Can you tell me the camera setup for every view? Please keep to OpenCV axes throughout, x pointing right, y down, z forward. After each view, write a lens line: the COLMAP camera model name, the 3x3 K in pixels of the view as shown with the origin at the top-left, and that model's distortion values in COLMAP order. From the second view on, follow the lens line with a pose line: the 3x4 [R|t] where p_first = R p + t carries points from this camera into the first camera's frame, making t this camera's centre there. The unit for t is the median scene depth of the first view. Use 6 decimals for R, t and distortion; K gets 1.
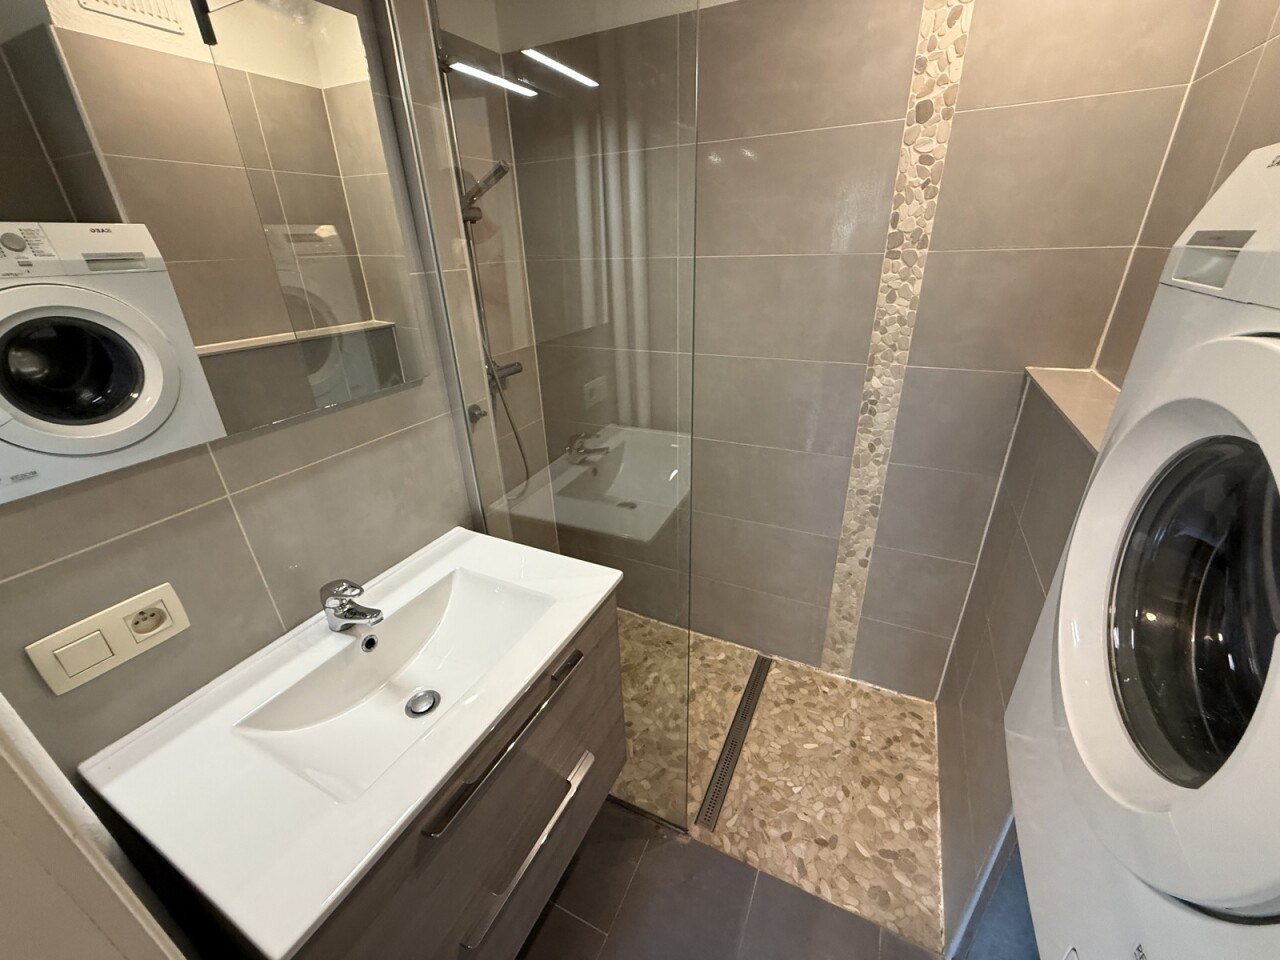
lens RADIAL K [[510.4, 0, 637.3], [0, 510.4, 480.1], [0, 0, 1]] dist [-0.000162, 0.000424]
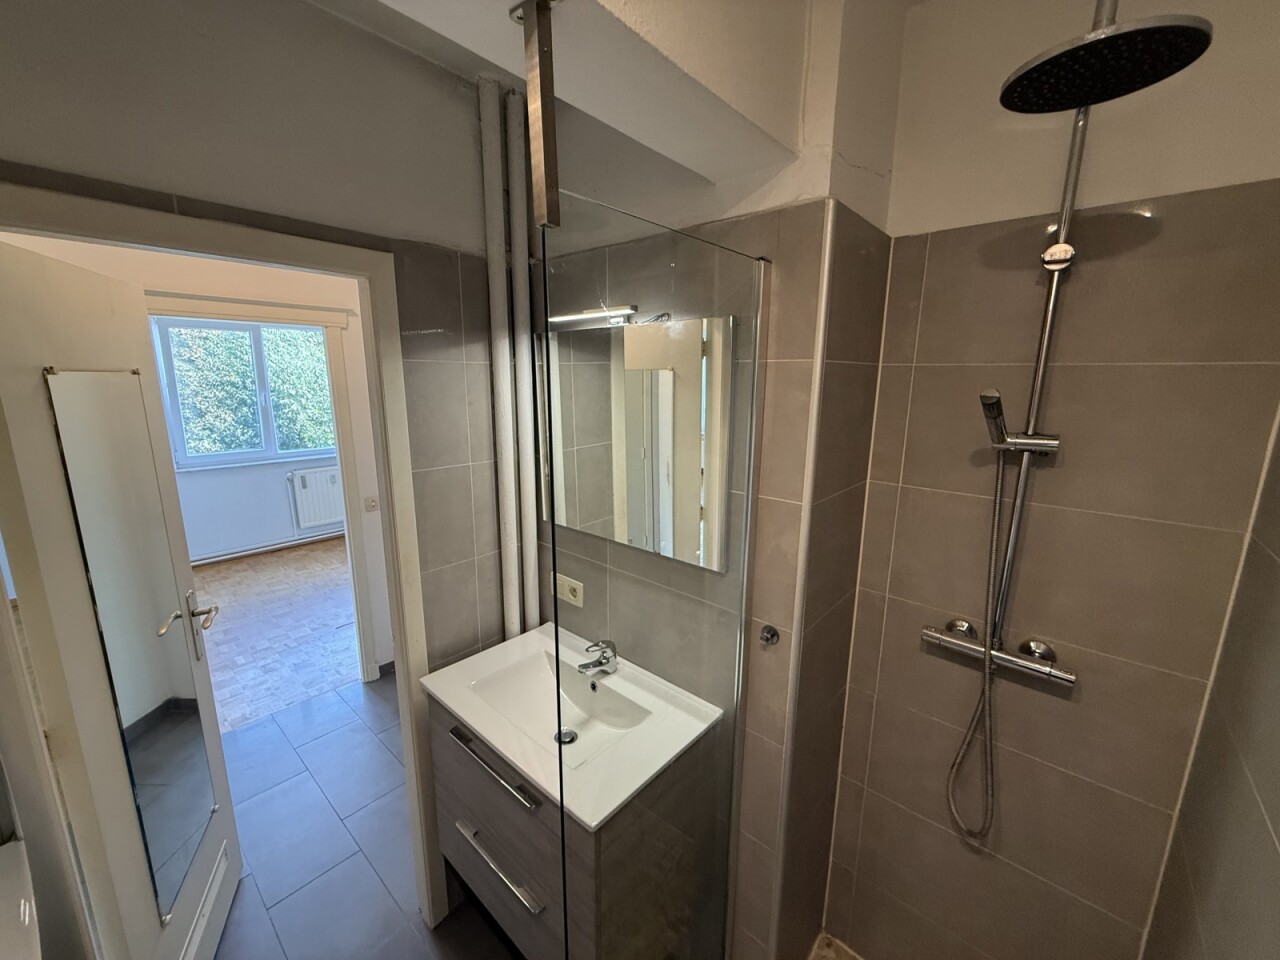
lens RADIAL K [[510.4, 0, 640.5], [0, 510.4, 478.0], [0, 0, 1]] dist [-0.000162, 0.000424]
pose [[-0.253278, 0.228547, -0.940009, 0.634504], [-0.407924, 0.855848, 0.317997, -0.652095], [0.877182, 0.463994, -0.123538, 0.858355]]
